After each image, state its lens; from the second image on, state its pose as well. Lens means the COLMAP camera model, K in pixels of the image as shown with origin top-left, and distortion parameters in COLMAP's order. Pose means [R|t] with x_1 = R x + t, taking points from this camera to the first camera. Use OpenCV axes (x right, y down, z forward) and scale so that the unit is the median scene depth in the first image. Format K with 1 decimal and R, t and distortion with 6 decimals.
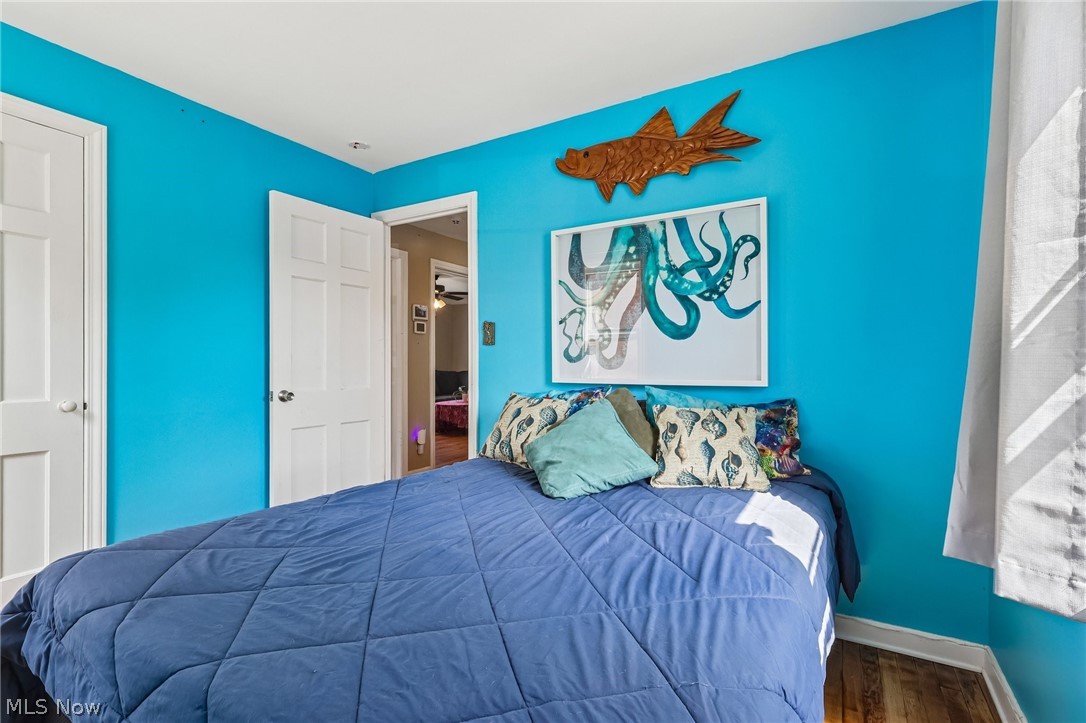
lens RADIAL K [[520.8, 0, 539.0], [0, 520.8, 364.6], [0, 0, 1]] dist [-0.002159, 0.000801]
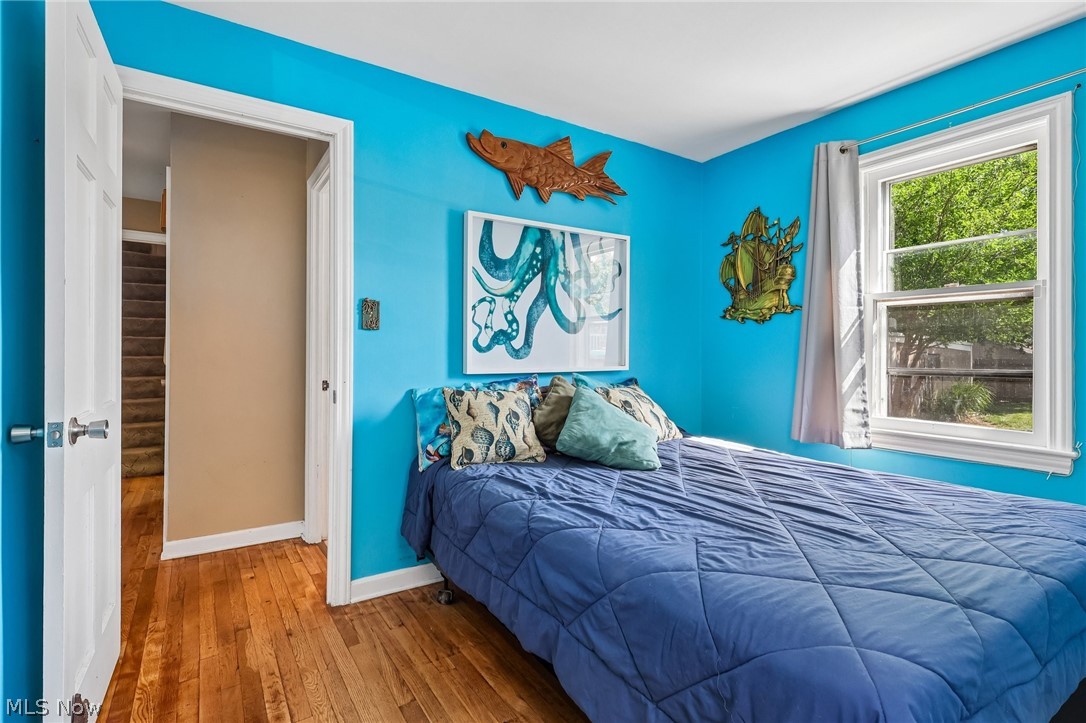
lens RADIAL K [[520.8, 0, 539.0], [0, 520.8, 364.6], [0, 0, 1]] dist [-0.002159, 0.000801]
pose [[0.433930, -0.016667, 0.900792, -0.803096], [0.000387, 0.999832, 0.018314, 0.000893], [-0.900946, -0.007599, 0.433864, 0.511192]]
